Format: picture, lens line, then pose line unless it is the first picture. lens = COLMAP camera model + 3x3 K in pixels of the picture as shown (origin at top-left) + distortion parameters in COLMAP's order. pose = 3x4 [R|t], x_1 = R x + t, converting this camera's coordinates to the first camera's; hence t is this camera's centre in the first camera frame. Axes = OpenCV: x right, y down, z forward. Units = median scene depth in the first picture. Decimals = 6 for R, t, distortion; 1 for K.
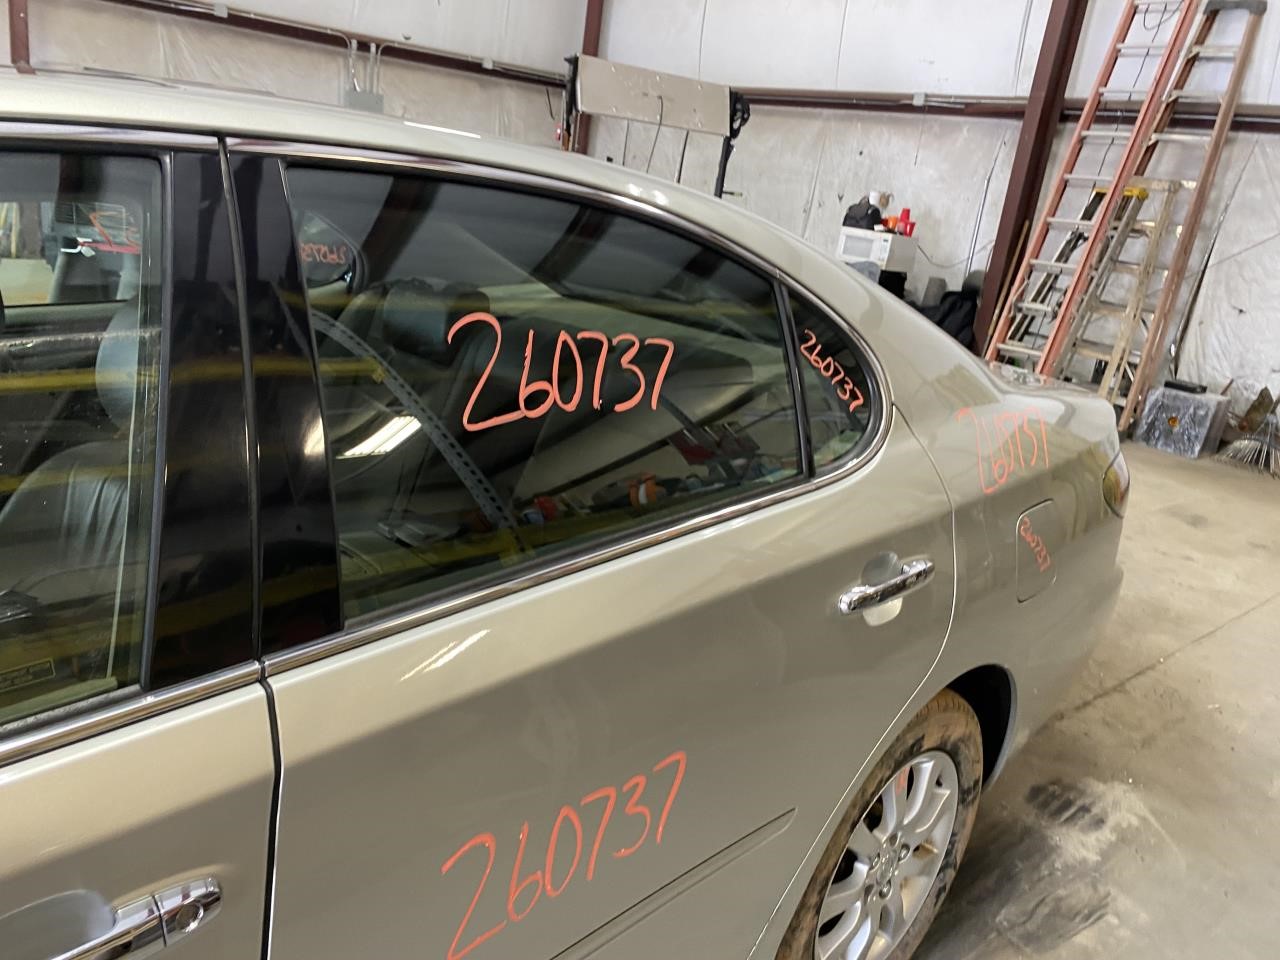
lens RADIAL K [[971.8, 0, 640.6], [0, 971.8, 472.0], [0, 0, 1]] dist [0.009252, -0.000885]
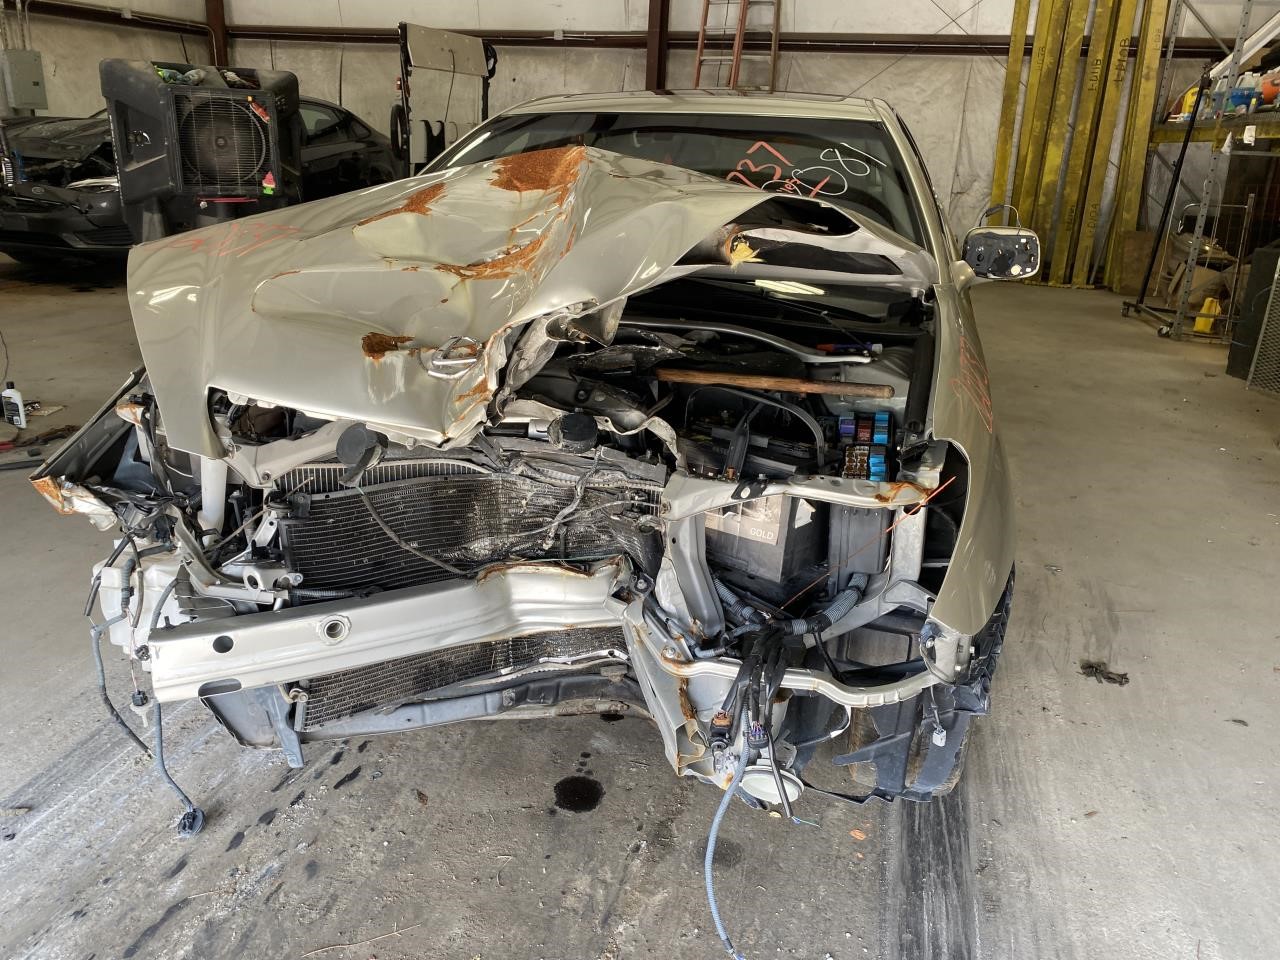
lens RADIAL K [[971.8, 0, 640.6], [0, 971.8, 472.0], [0, 0, 1]] dist [0.009252, -0.000885]
pose [[0.852773, -0.253076, 0.456871, -0.450294], [0.217056, 0.967368, 0.130712, 0.044354], [-0.475042, -0.012301, 0.879877, -0.253741]]
